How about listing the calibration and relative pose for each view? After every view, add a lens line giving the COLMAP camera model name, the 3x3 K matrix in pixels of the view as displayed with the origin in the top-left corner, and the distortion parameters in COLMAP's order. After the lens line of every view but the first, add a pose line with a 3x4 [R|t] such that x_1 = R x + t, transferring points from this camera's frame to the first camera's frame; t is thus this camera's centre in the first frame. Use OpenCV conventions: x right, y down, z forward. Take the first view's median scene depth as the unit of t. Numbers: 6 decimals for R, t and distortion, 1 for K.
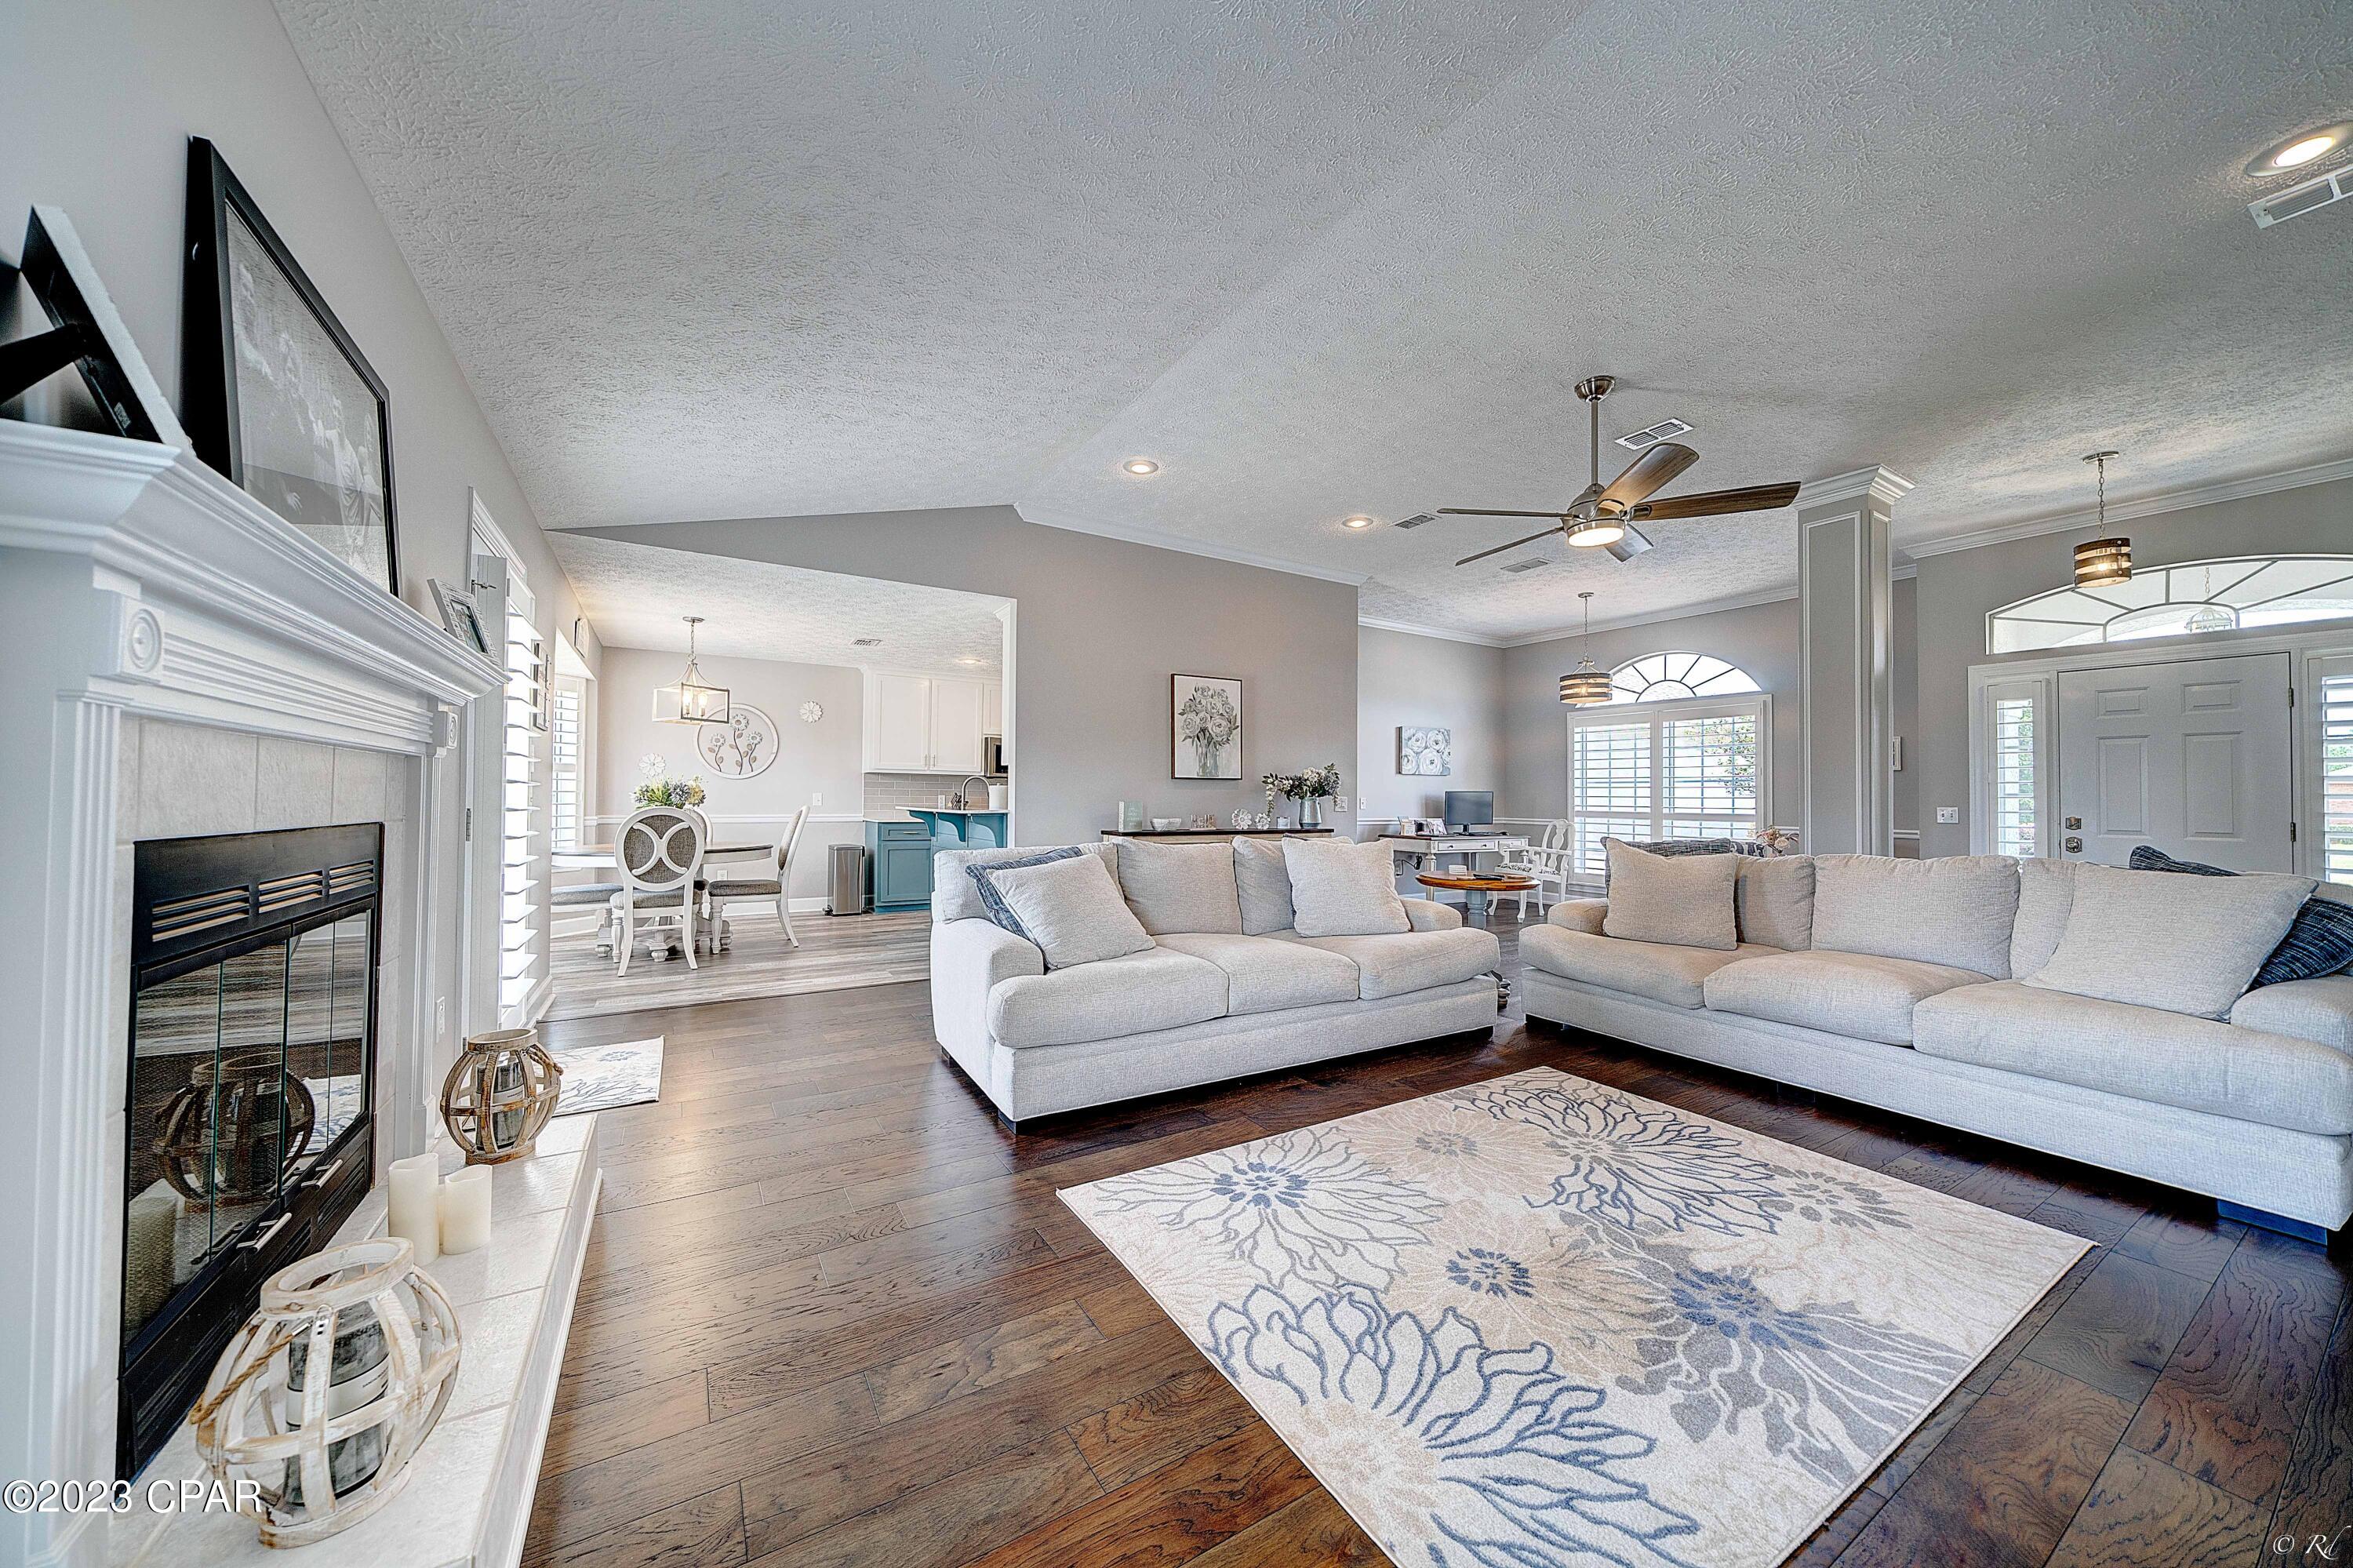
lens RADIAL K [[814.1, 0, 1182.7], [0, 814.1, 785.1], [0, 0, 1]] dist [0.006833, -0.000040]
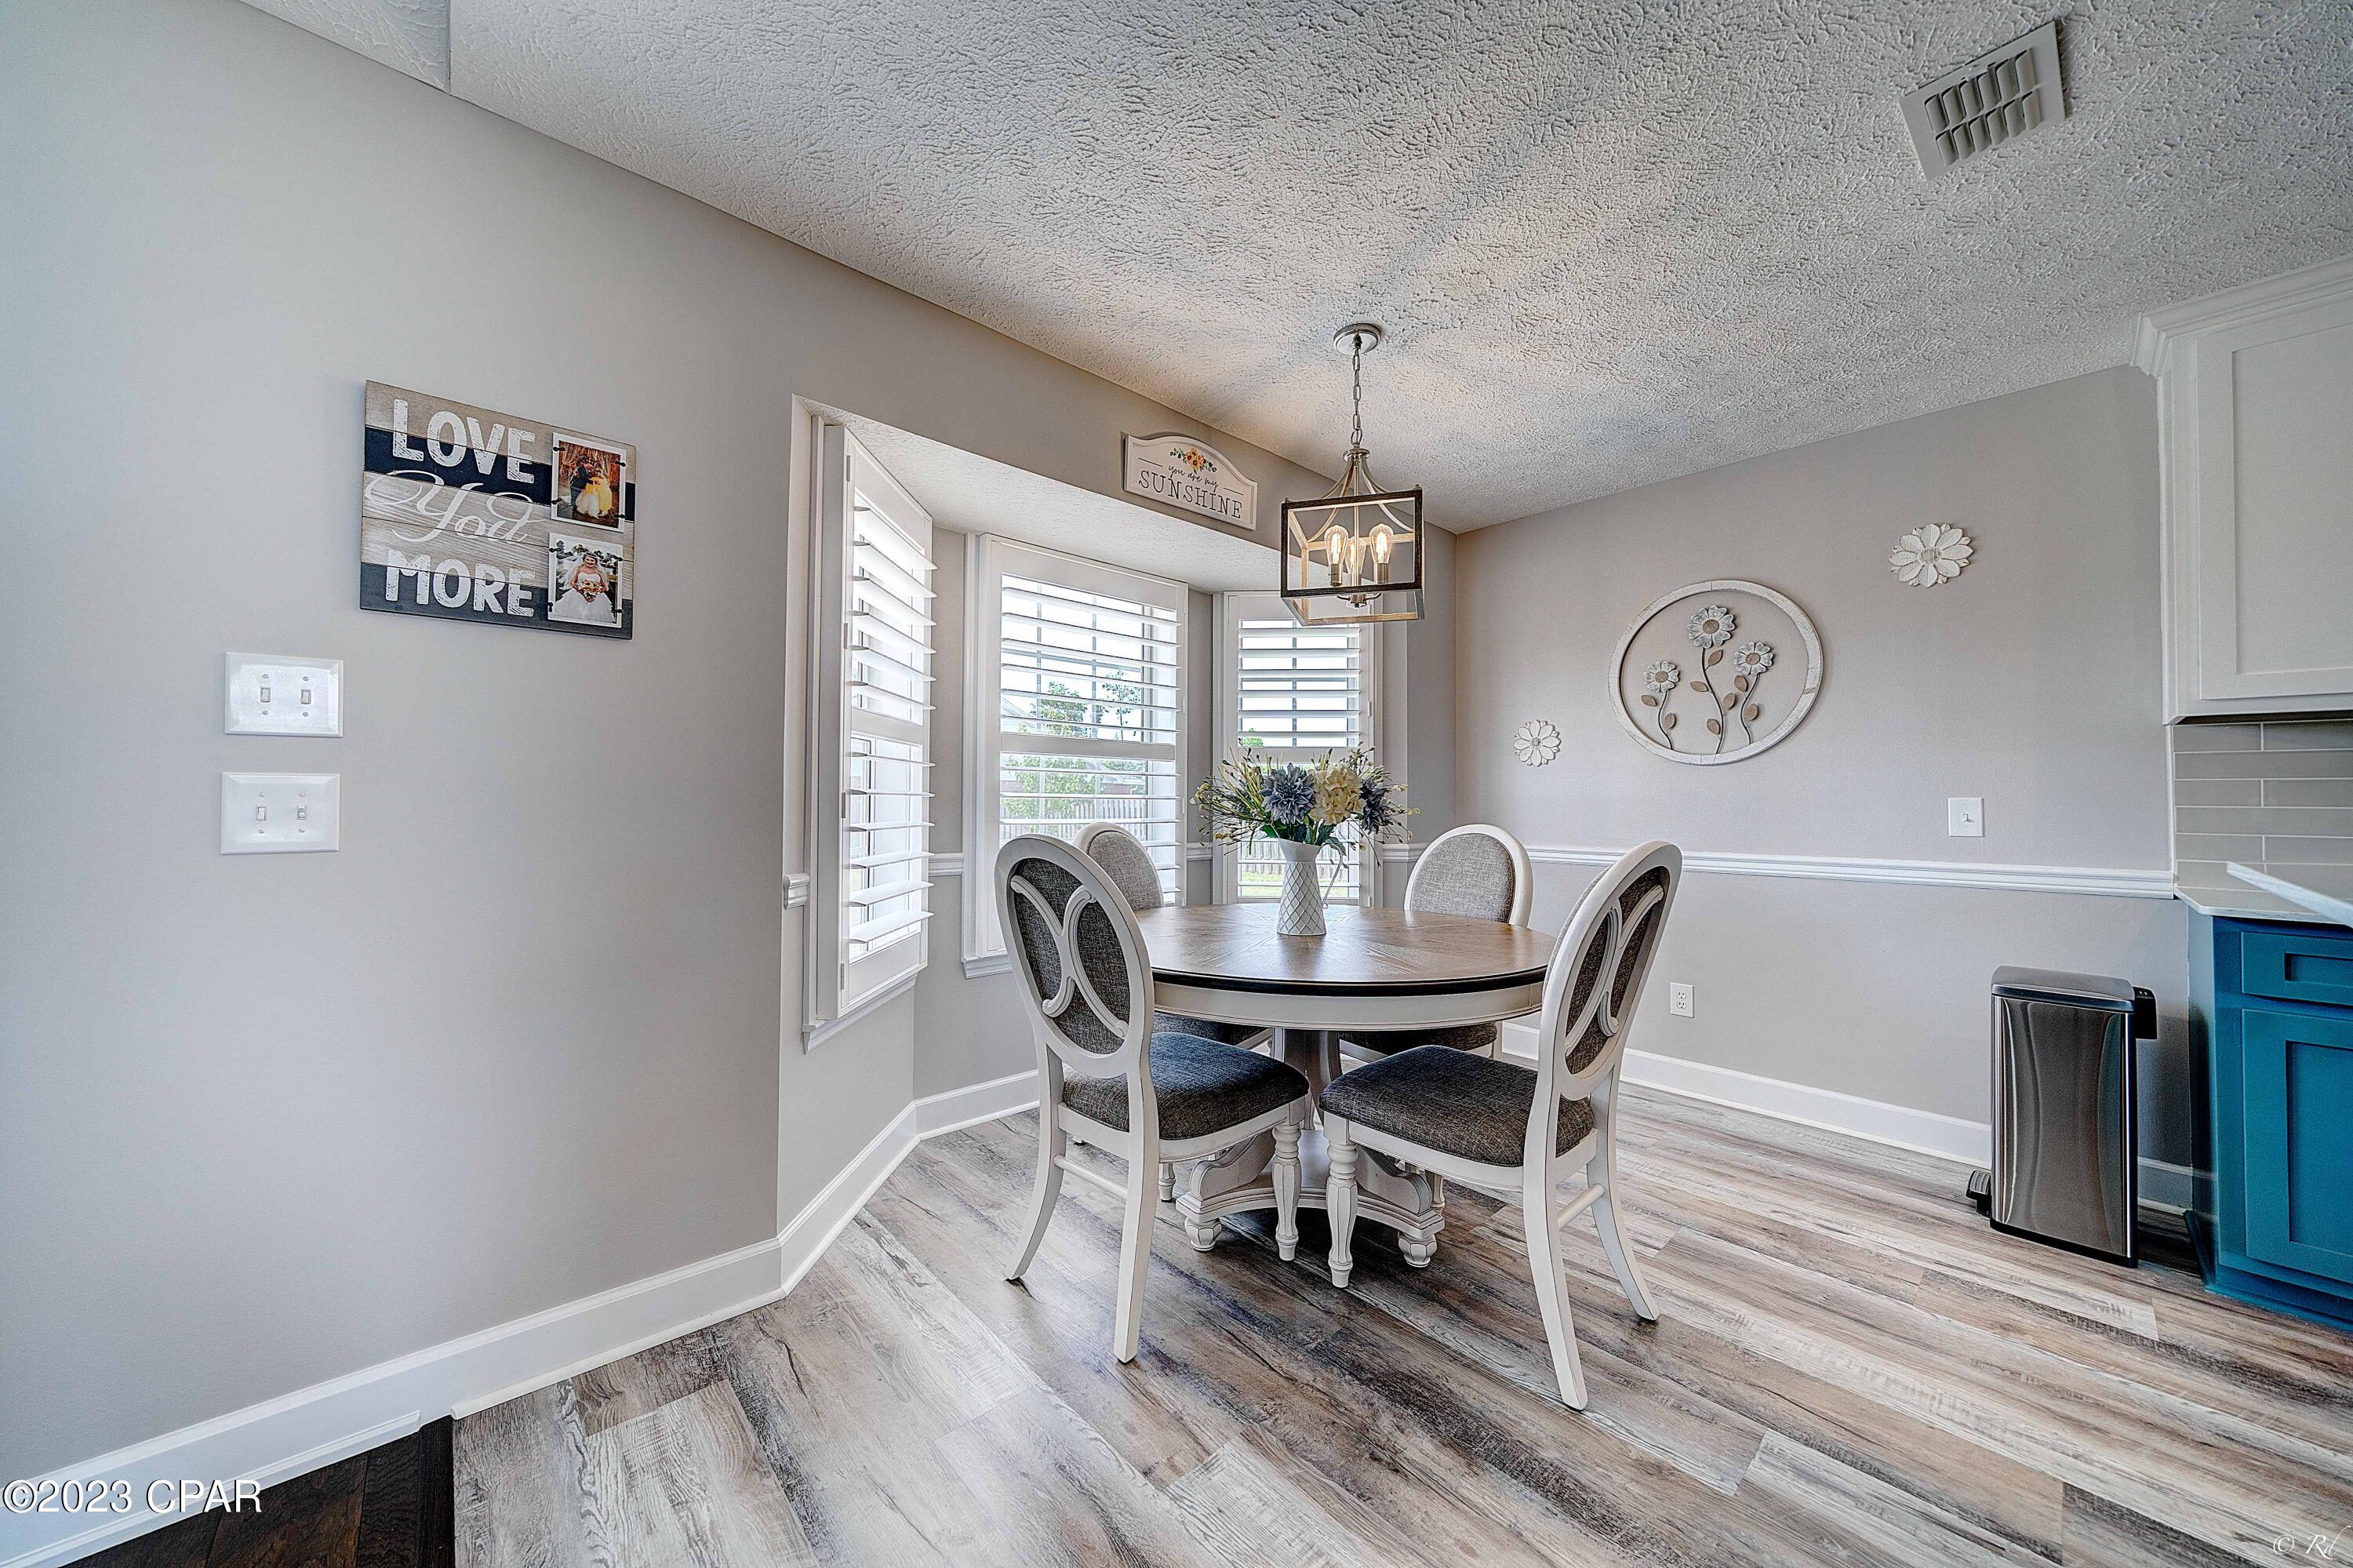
lens RADIAL K [[814.1, 0, 1182.7], [0, 814.1, 785.1], [0, 0, 1]] dist [0.006833, -0.000040]
pose [[0.188609, -0.027800, -0.981659, -0.195160], [0.012283, 0.999588, -0.025947, 0.010480], [0.981975, -0.007164, 0.188873, 0.668712]]
